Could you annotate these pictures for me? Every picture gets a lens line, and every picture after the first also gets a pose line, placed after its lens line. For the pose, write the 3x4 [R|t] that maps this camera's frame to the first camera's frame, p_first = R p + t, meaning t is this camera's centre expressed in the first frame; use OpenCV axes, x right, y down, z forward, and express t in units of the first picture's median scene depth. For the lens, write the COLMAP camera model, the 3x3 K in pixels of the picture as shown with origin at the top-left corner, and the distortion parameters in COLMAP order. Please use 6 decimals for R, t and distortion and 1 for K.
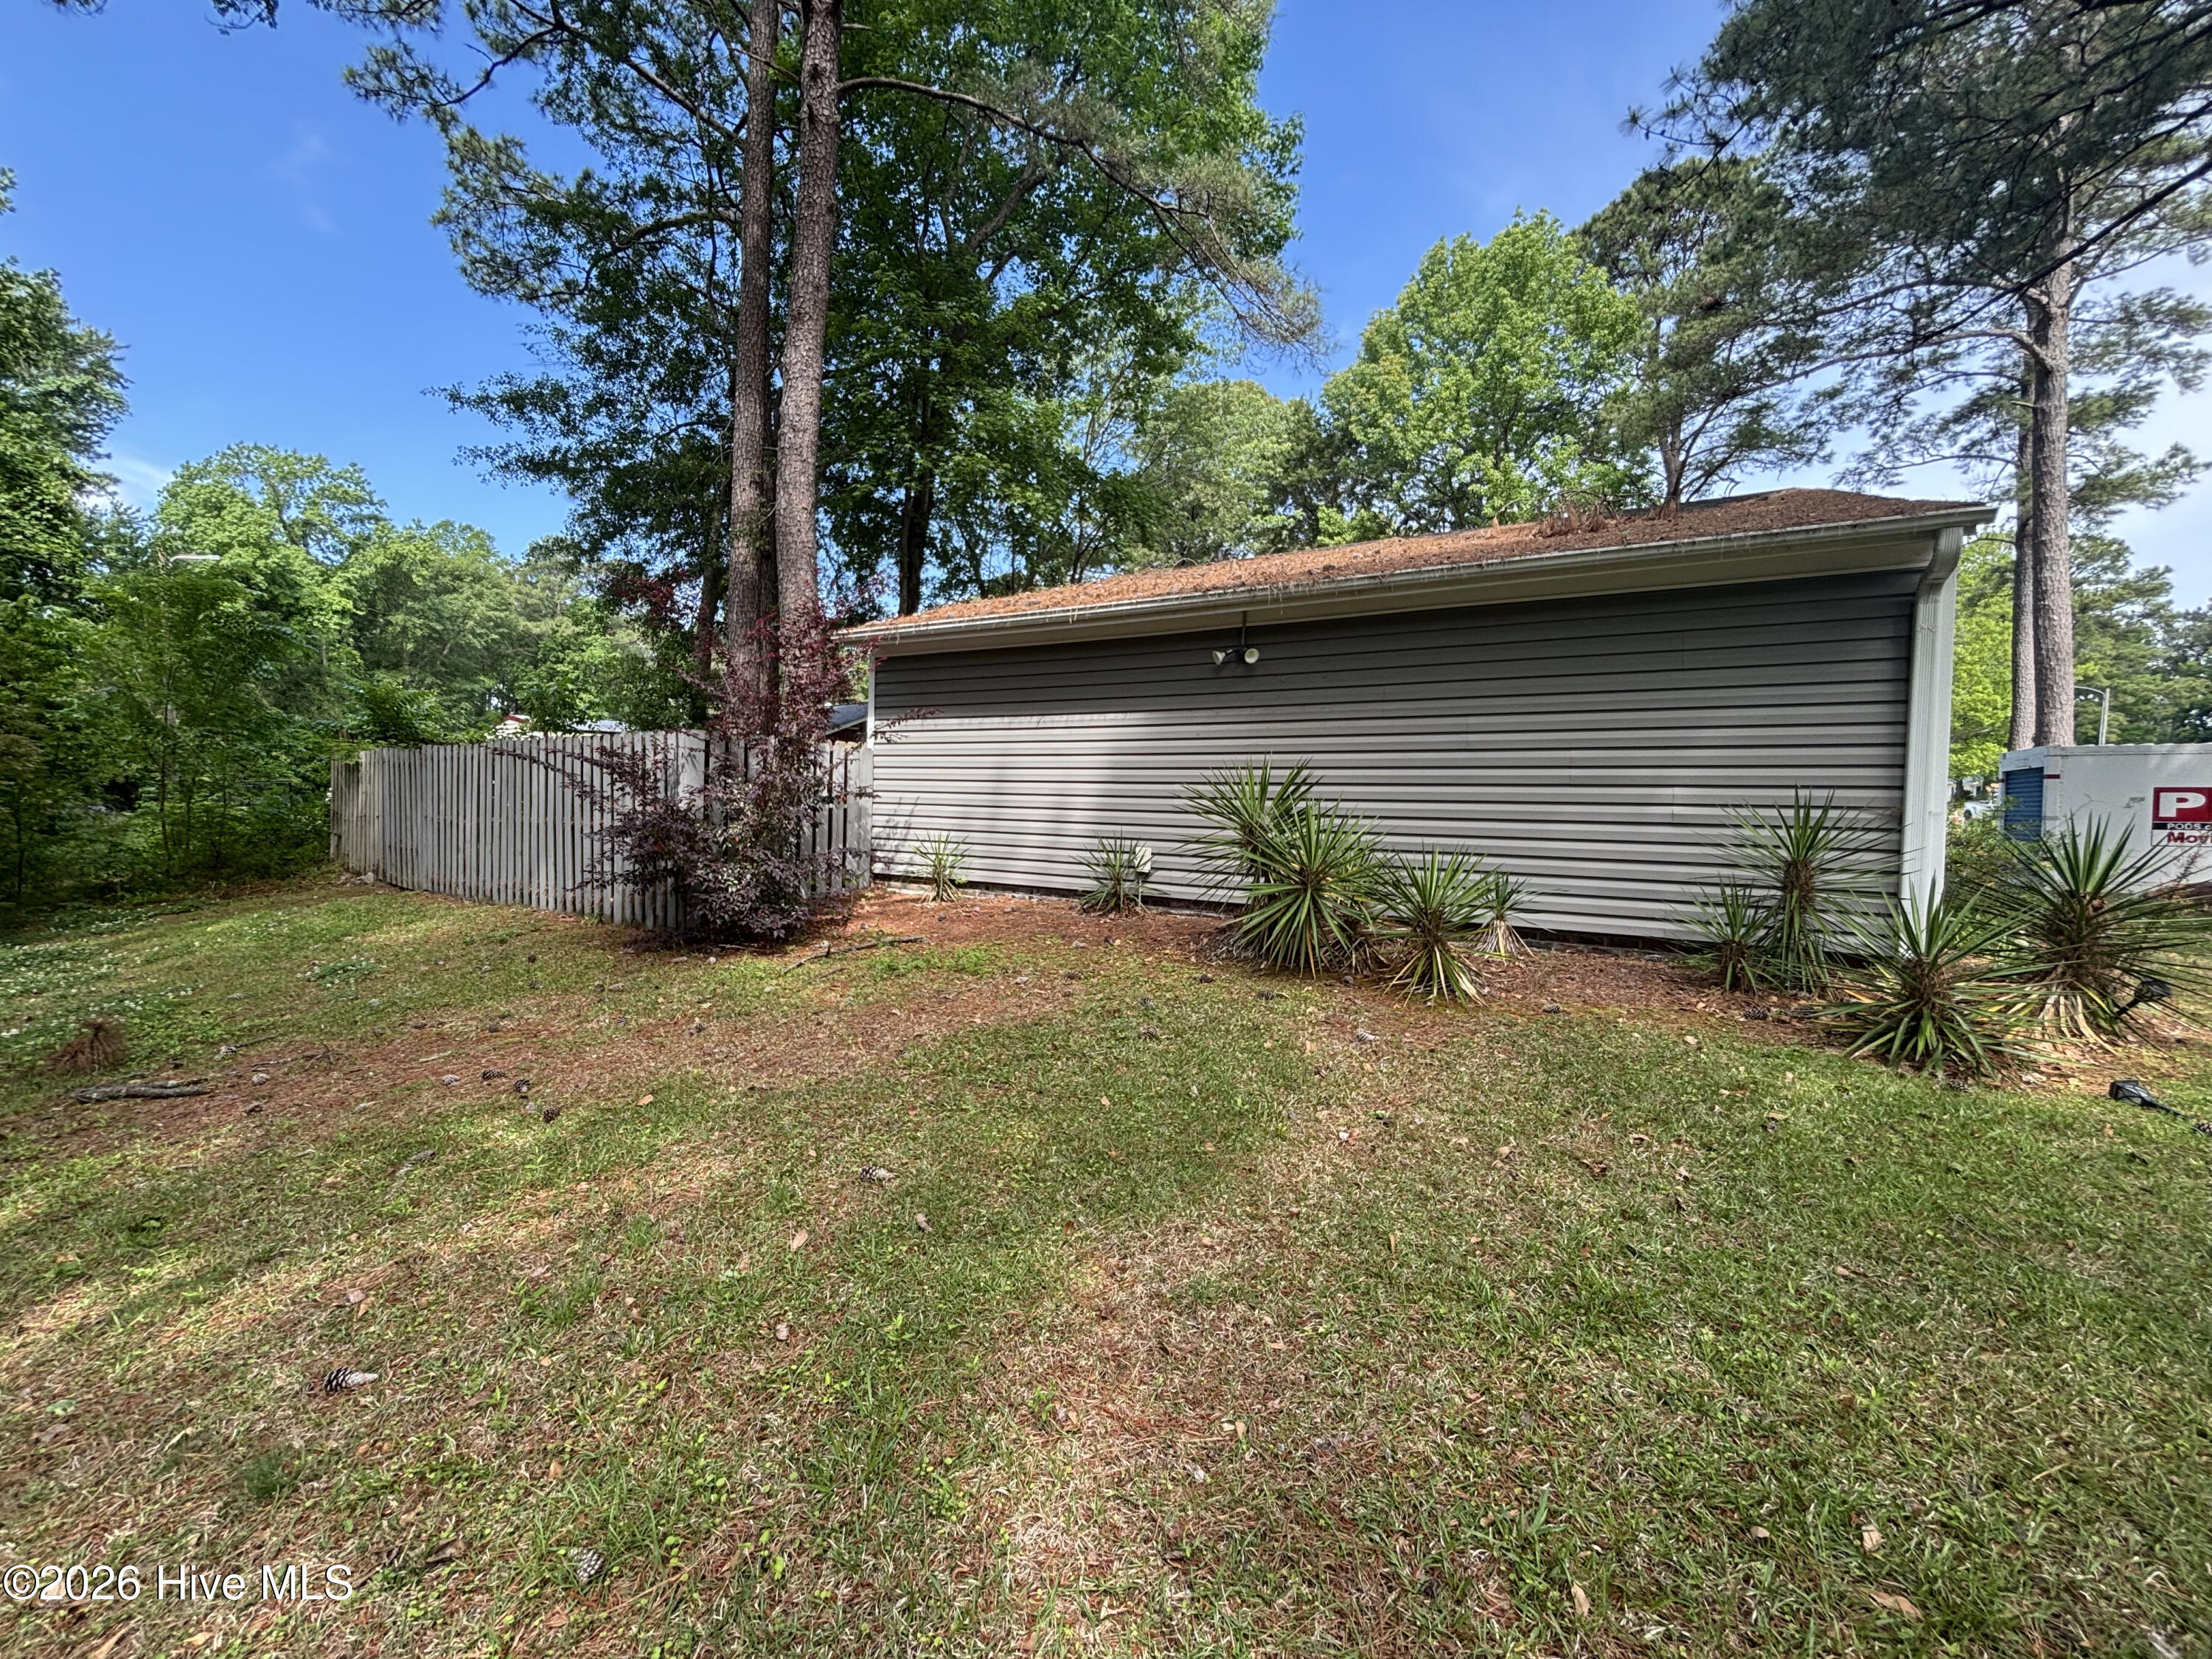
lens RADIAL K [[892.7, 0, 1110.3], [0, 892.7, 839.1], [0, 0, 1]] dist [-0.001055, -0.000378]
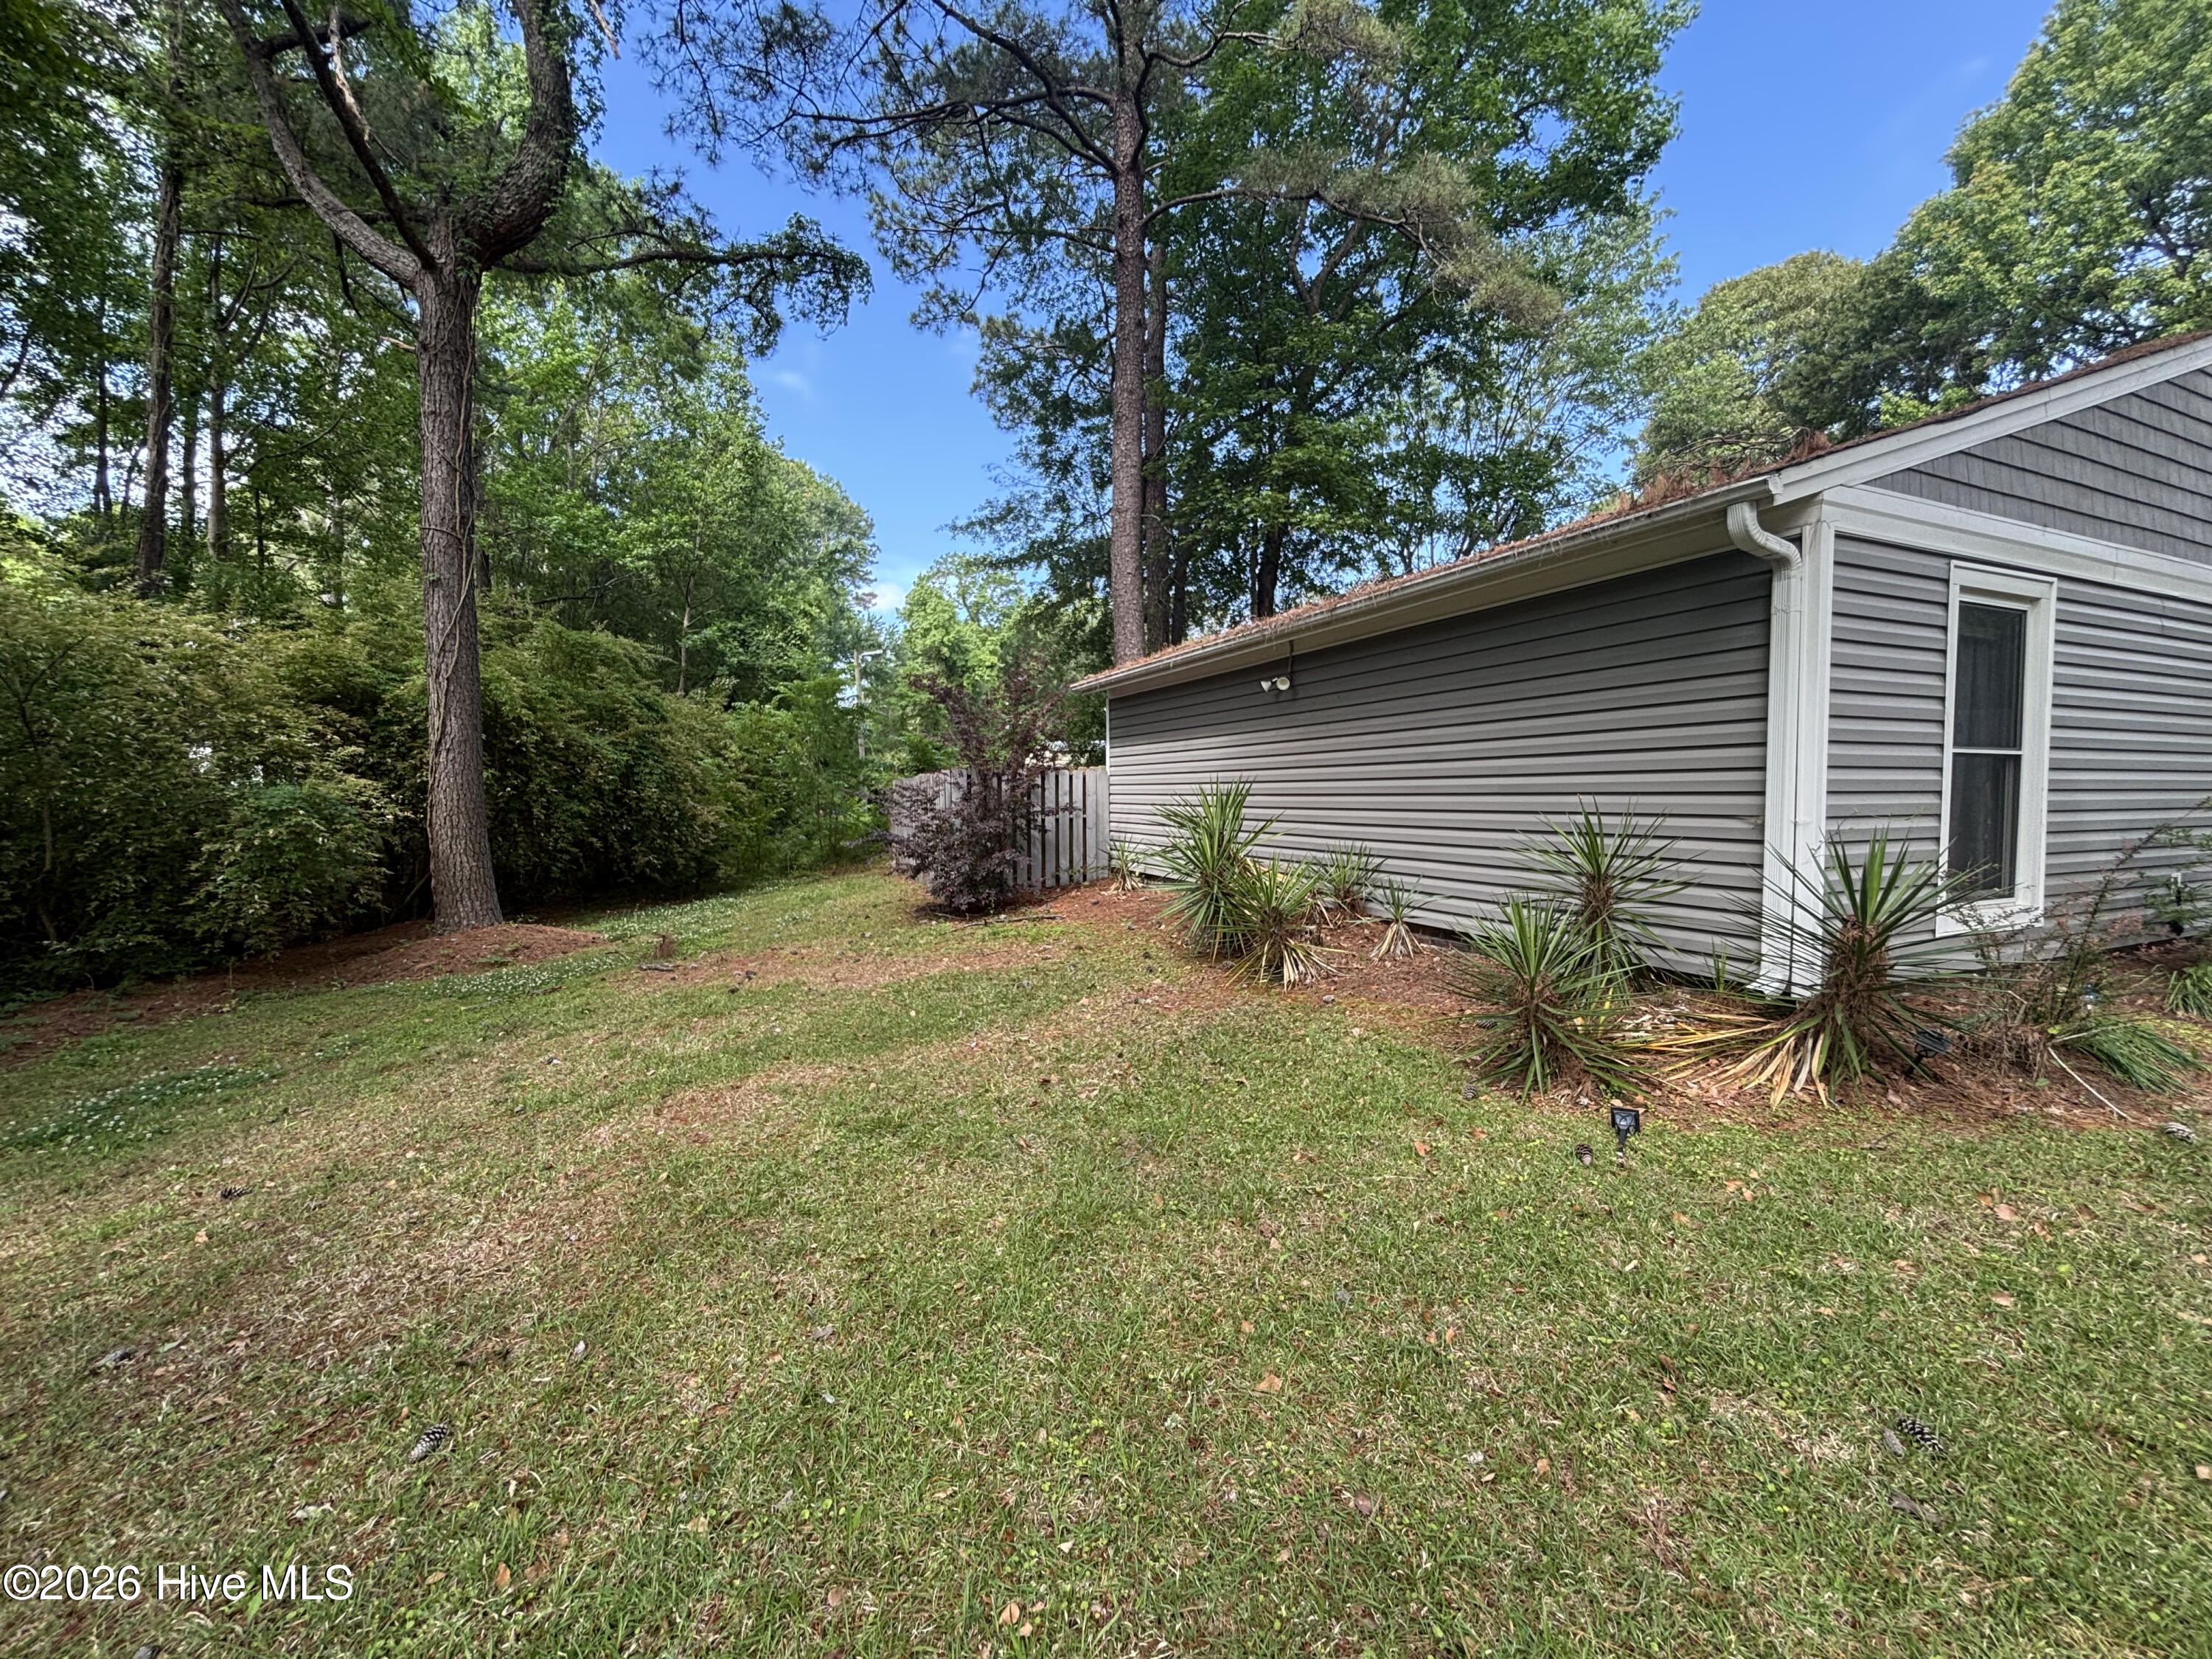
lens RADIAL K [[894.2, 0, 1106.0], [0, 894.2, 829.5], [0, 0, 1]] dist [0.014737, -0.000152]
pose [[0.816667, -0.004798, -0.577089, 0.477777], [0.002892, 0.999987, -0.004222, -0.011399], [0.577102, 0.001779, 0.816670, -0.047178]]
